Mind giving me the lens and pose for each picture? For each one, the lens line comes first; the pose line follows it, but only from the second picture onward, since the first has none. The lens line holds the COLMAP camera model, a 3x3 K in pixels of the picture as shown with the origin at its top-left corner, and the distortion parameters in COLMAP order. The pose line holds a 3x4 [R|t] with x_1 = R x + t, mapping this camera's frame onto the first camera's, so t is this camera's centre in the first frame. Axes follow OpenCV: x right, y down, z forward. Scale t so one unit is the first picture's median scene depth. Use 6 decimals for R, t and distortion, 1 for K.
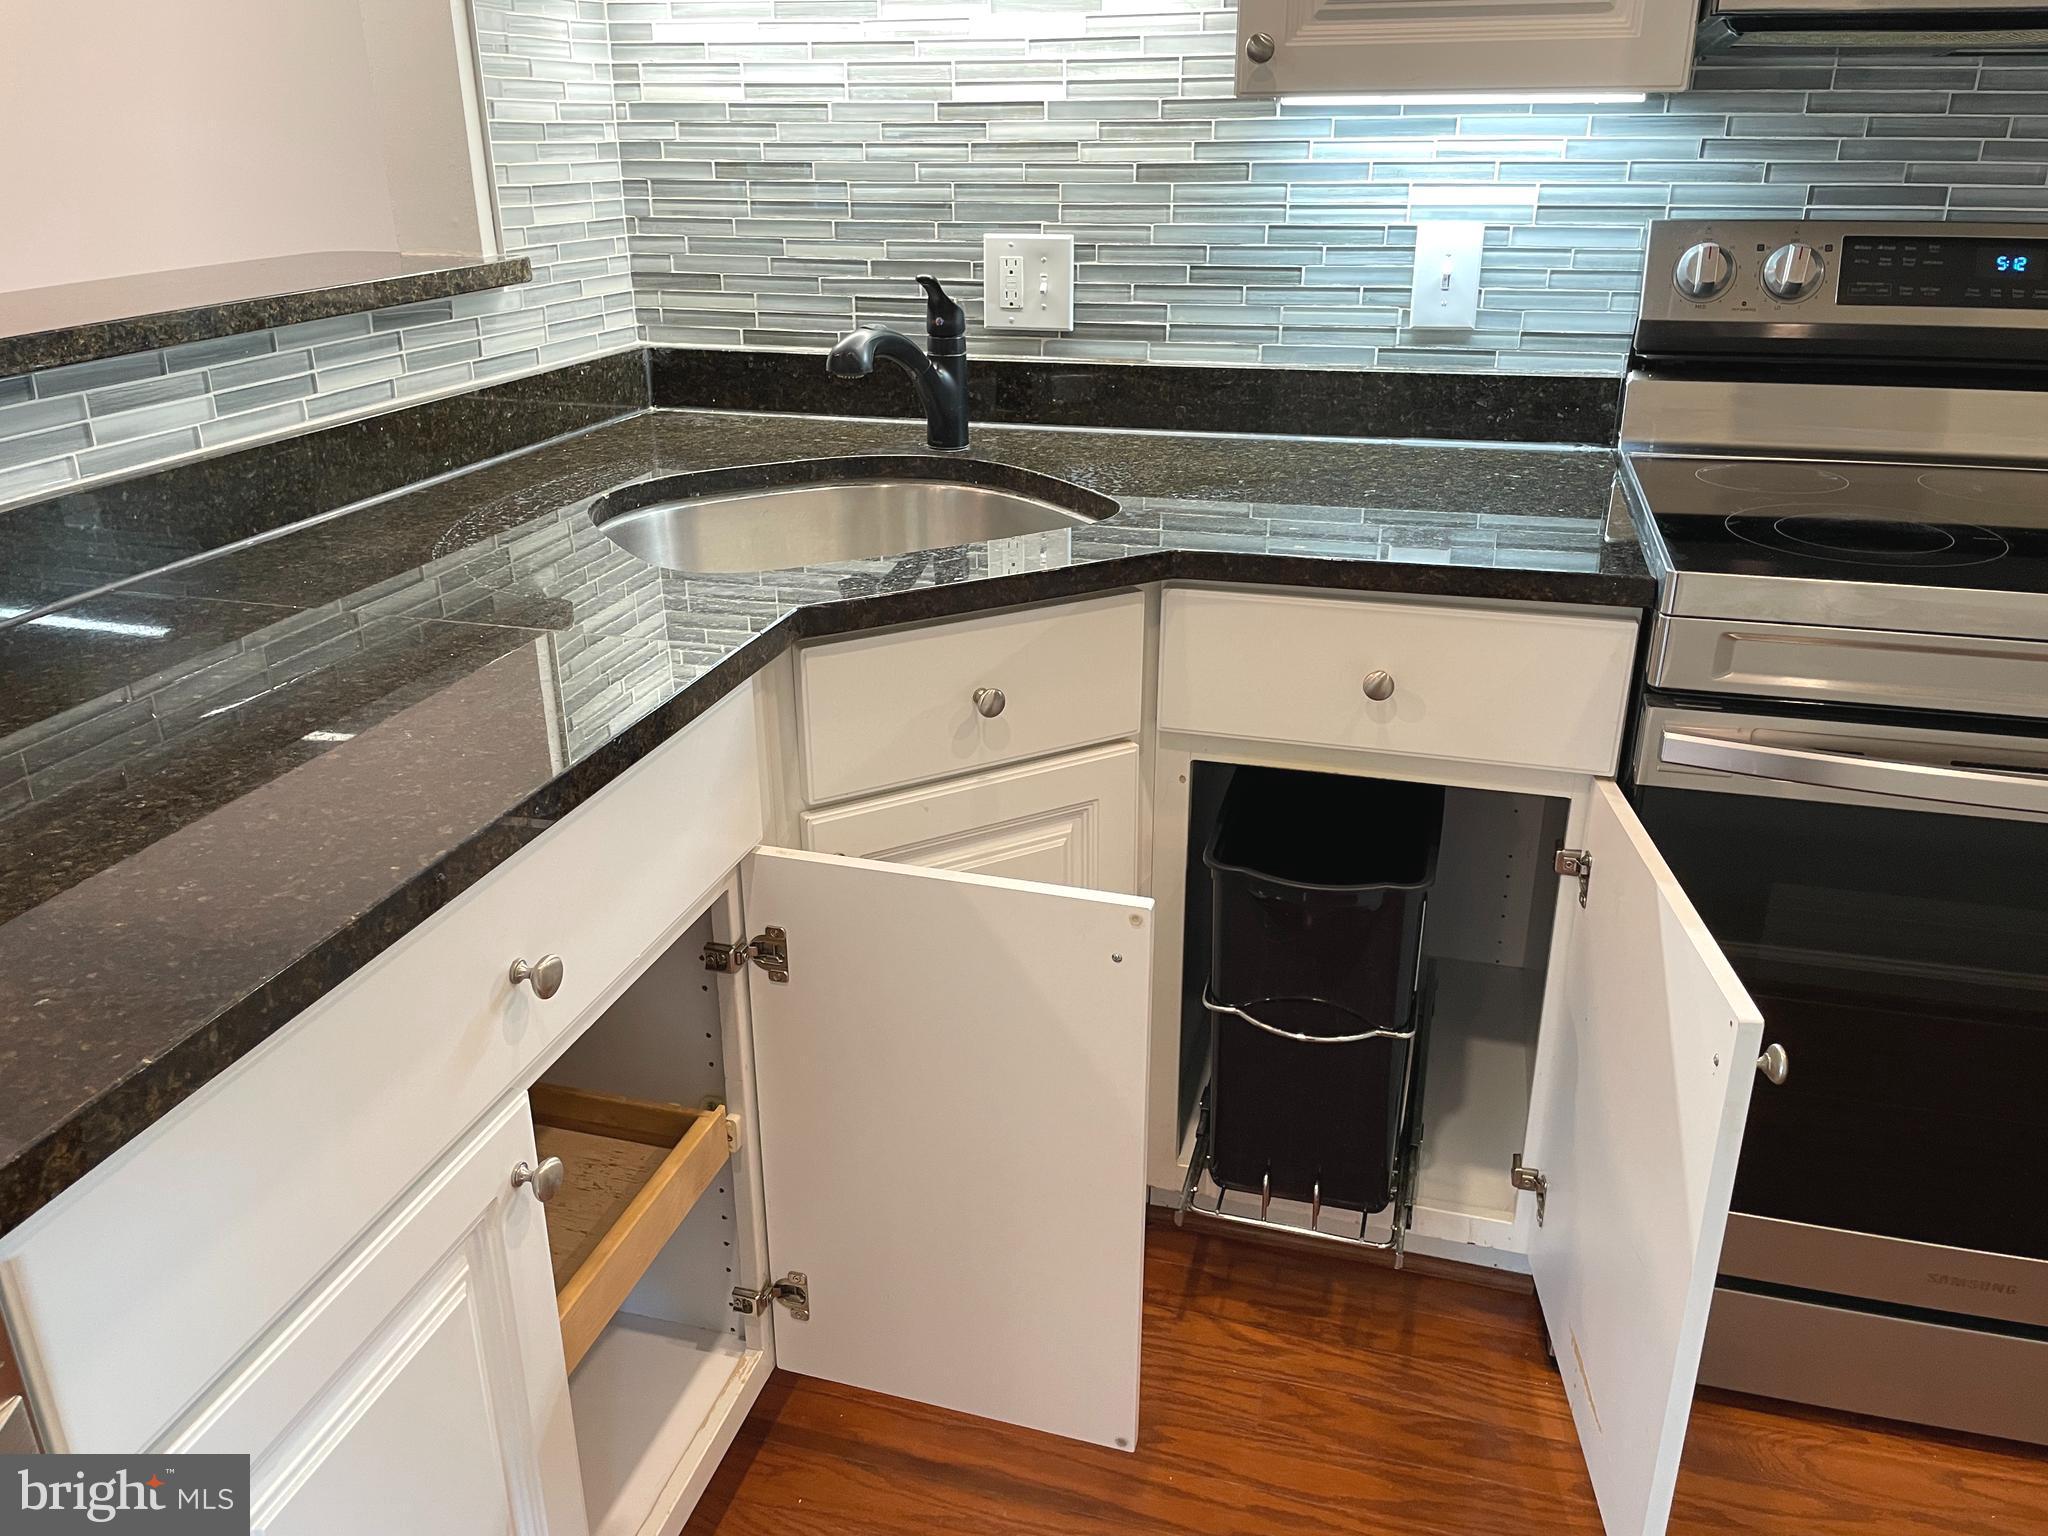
lens RADIAL K [[1546.6, 0, 1015.7], [0, 1546.6, 747.3], [0, 0, 1]] dist [0.099505, -0.133891]
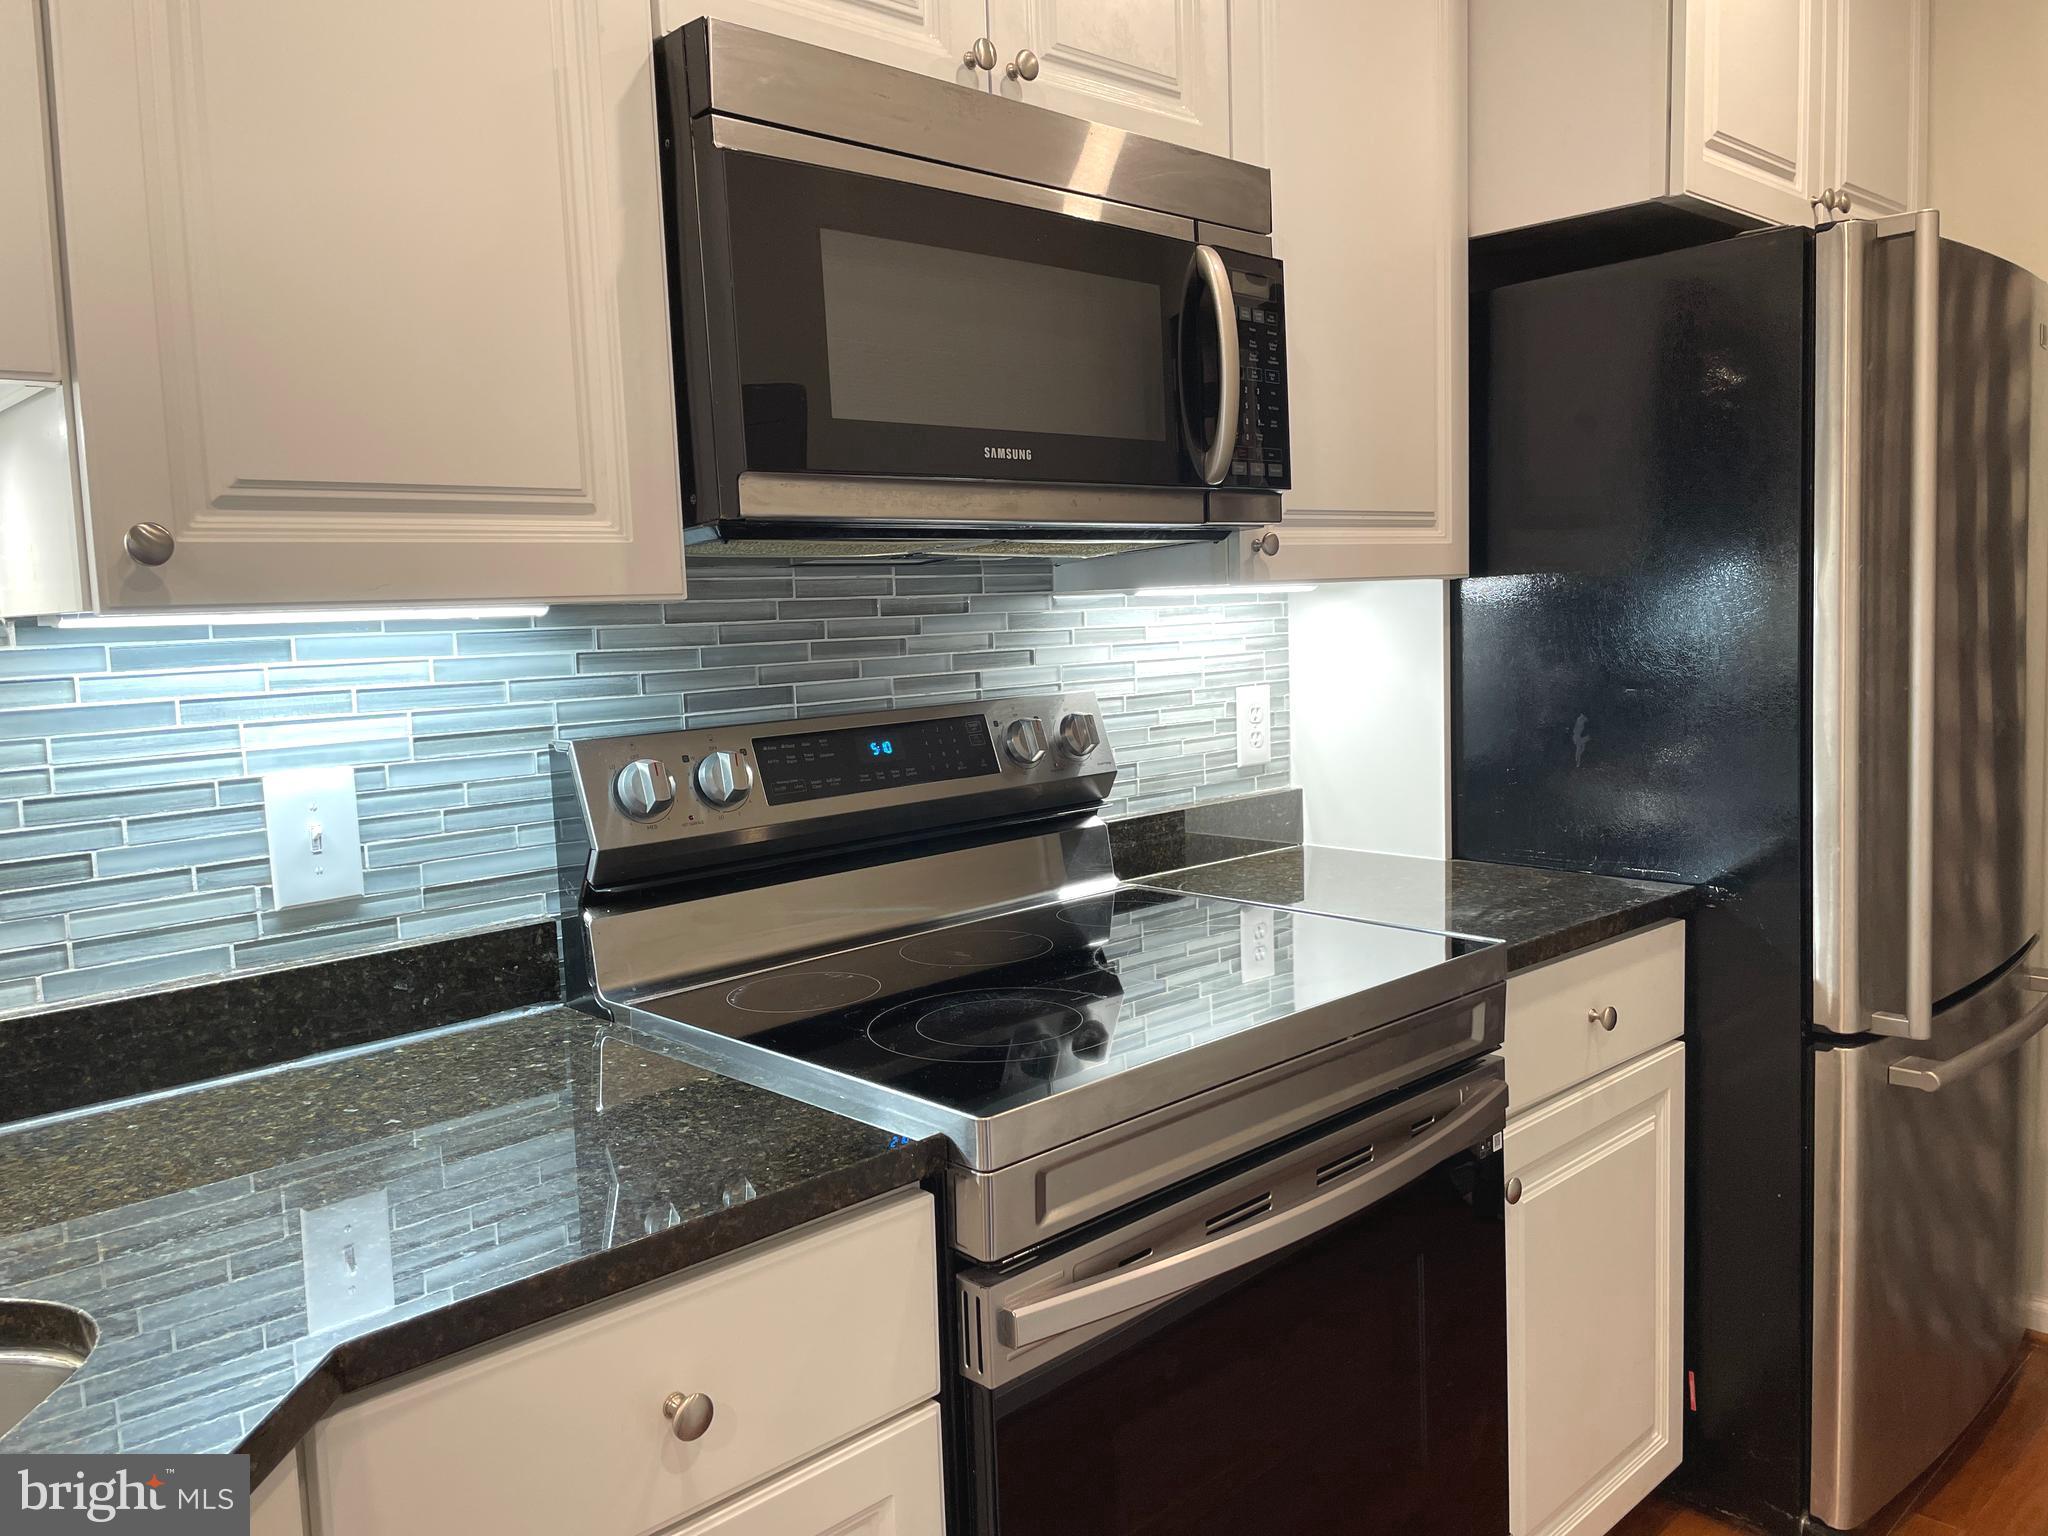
lens RADIAL K [[1546.6, 0, 1029.9], [0, 1546.6, 749.9], [0, 0, 1]] dist [0.099505, -0.133891]
pose [[0.510983, -0.094503, 0.854380, -0.181123], [0.353091, 0.929290, -0.108386, -0.137459], [-0.783724, 0.357058, 0.508219, 0.340187]]
